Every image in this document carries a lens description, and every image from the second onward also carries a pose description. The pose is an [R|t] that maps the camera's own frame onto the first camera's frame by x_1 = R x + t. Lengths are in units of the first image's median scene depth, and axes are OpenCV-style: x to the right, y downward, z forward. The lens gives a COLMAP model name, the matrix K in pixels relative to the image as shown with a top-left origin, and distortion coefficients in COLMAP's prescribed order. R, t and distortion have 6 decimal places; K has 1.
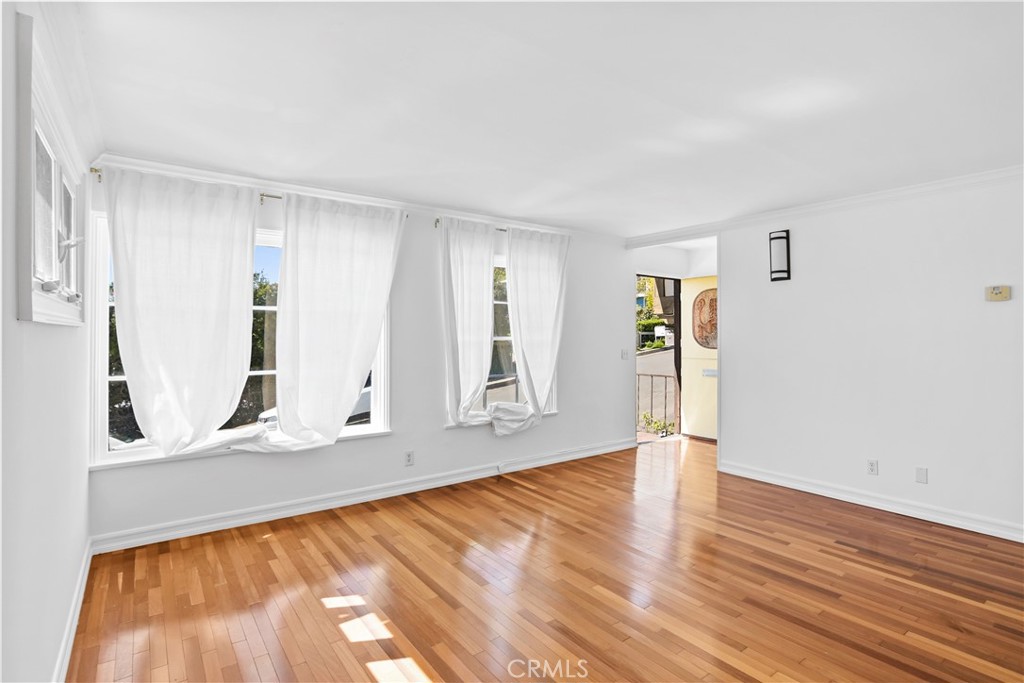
lens RADIAL K [[506.3, 0, 508.5], [0, 506.3, 335.2], [0, 0, 1]] dist [-0.019342, -0.000054]
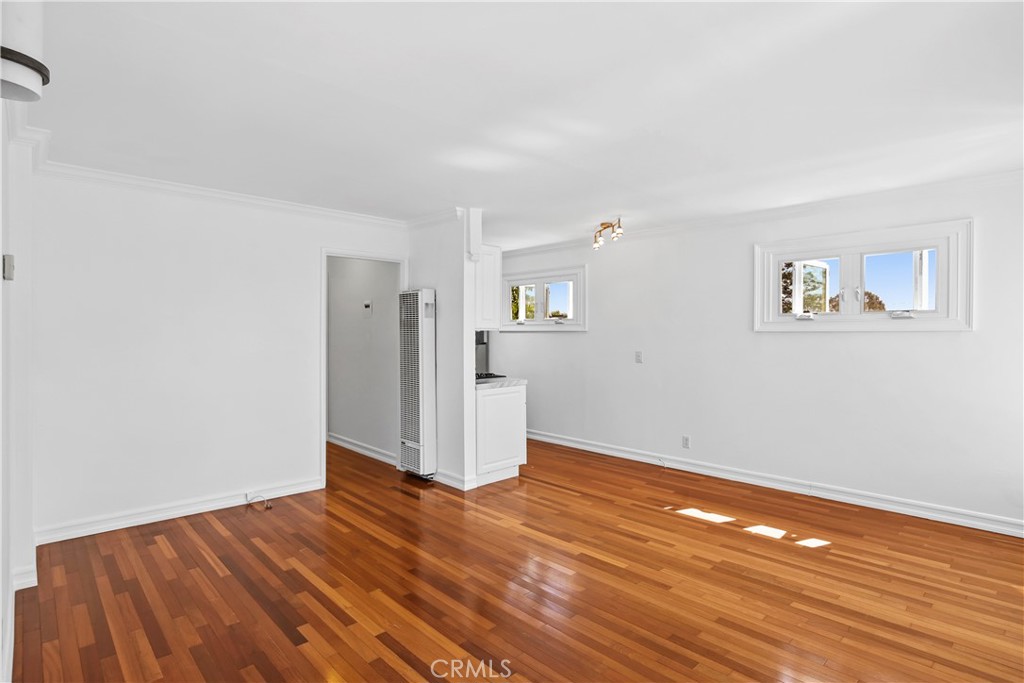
lens RADIAL K [[511.5, 0, 512.0], [0, 511.5, 341.5], [0, 0, 1]] dist [-0.027348, 0.000018]
pose [[-0.992947, 0.000590, -0.118560, 0.453353], [-0.001602, 0.999830, 0.018395, -0.007019], [0.118551, 0.018455, -0.992776, 1.697693]]
